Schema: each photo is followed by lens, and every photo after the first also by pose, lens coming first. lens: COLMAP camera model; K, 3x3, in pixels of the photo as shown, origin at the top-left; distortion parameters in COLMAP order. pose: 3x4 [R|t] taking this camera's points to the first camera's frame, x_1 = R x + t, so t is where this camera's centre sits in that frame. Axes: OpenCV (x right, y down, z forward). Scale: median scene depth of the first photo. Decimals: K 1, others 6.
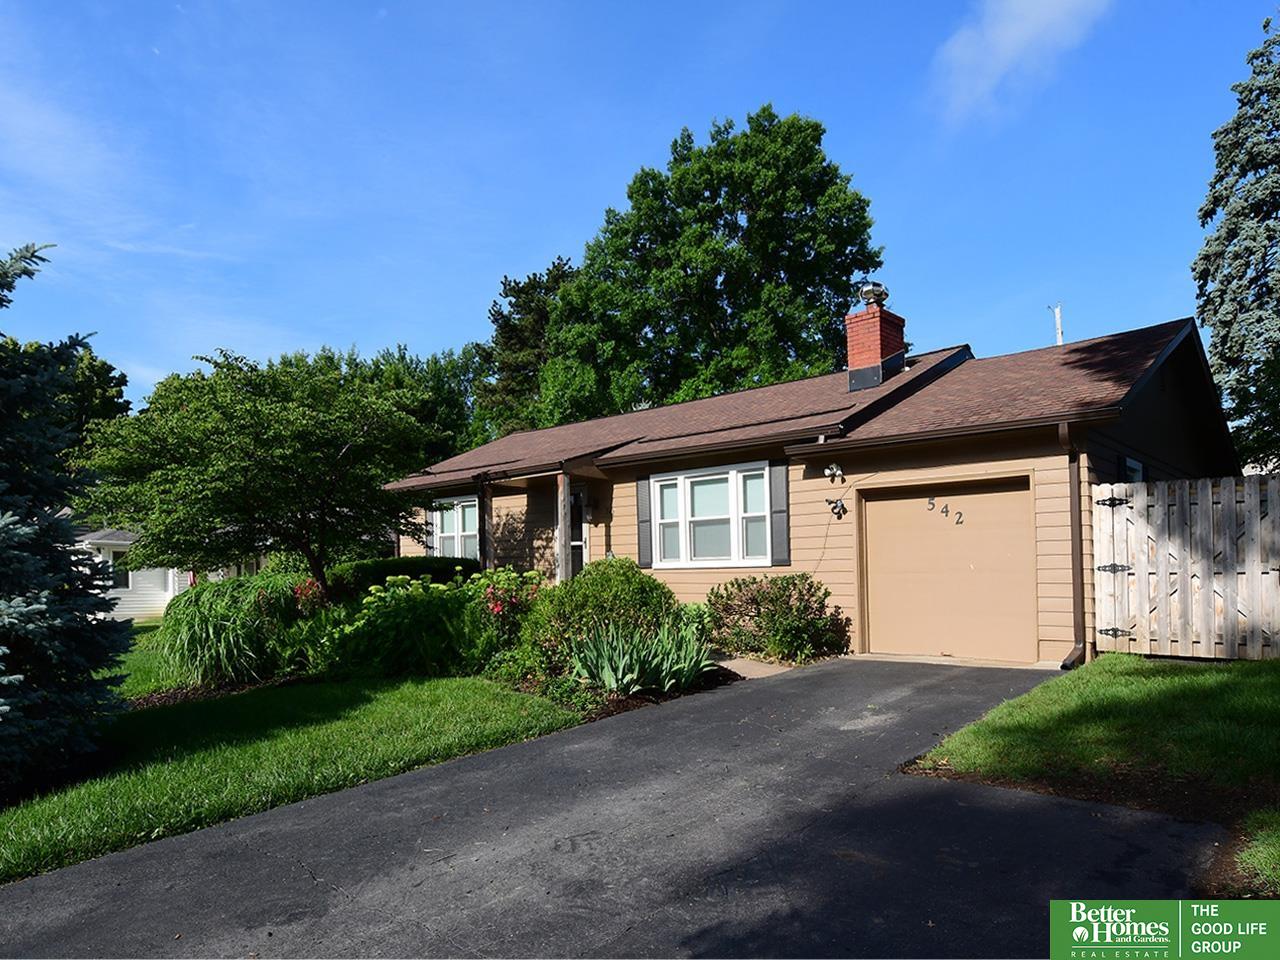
lens RADIAL K [[842.1, 0, 640.4], [0, 842.1, 545.3], [0, 0, 1]] dist [-0.011140, -0.001584]
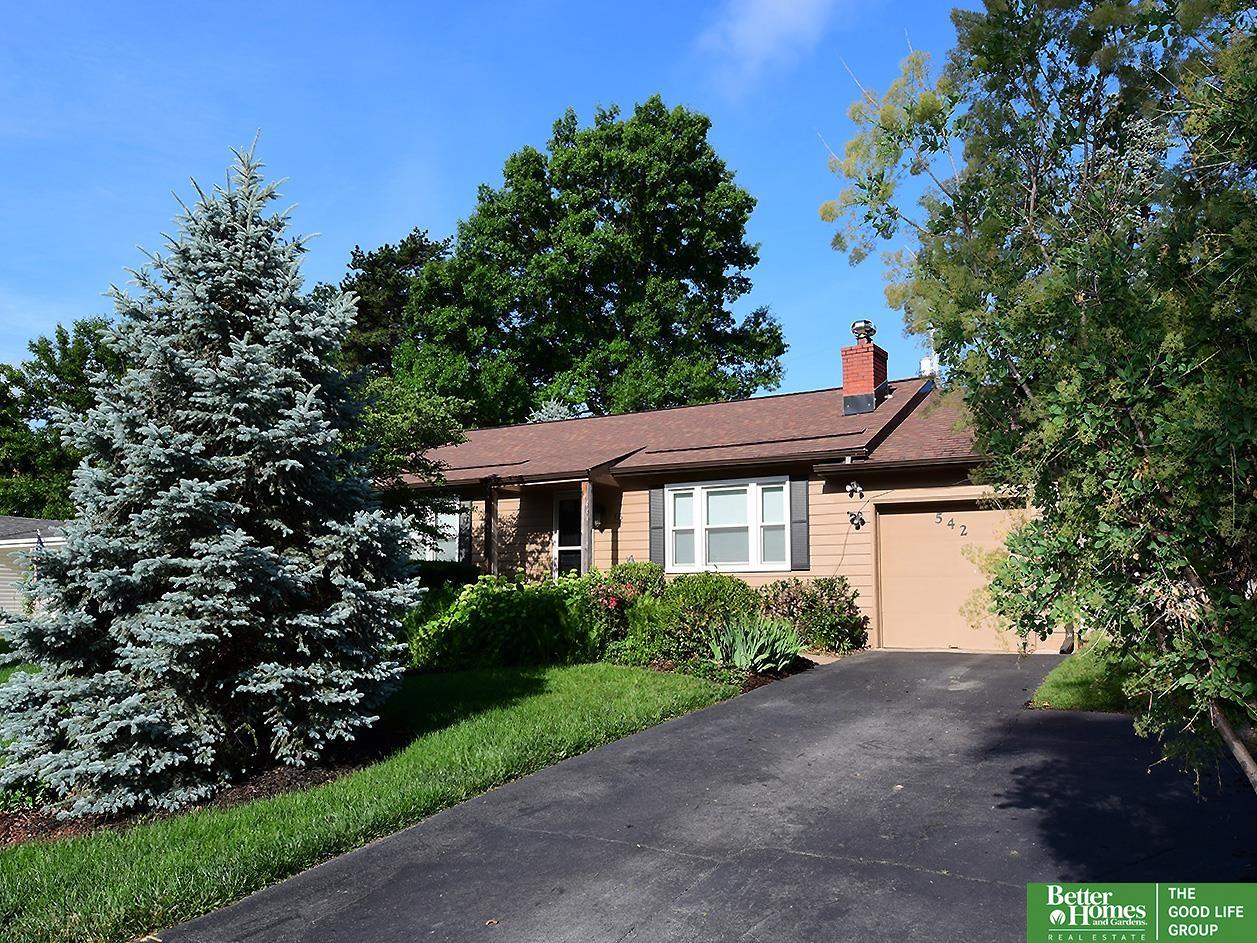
lens RADIAL K [[985.7, 0, 628.5], [0, 985.7, 471.5], [0, 0, 1]] dist [-0.010623, -0.007639]
pose [[0.981742, 0.028337, 0.188097, -0.262581], [-0.012429, 0.996285, -0.085218, 0.006950], [-0.189813, 0.081325, 0.978446, -0.208341]]
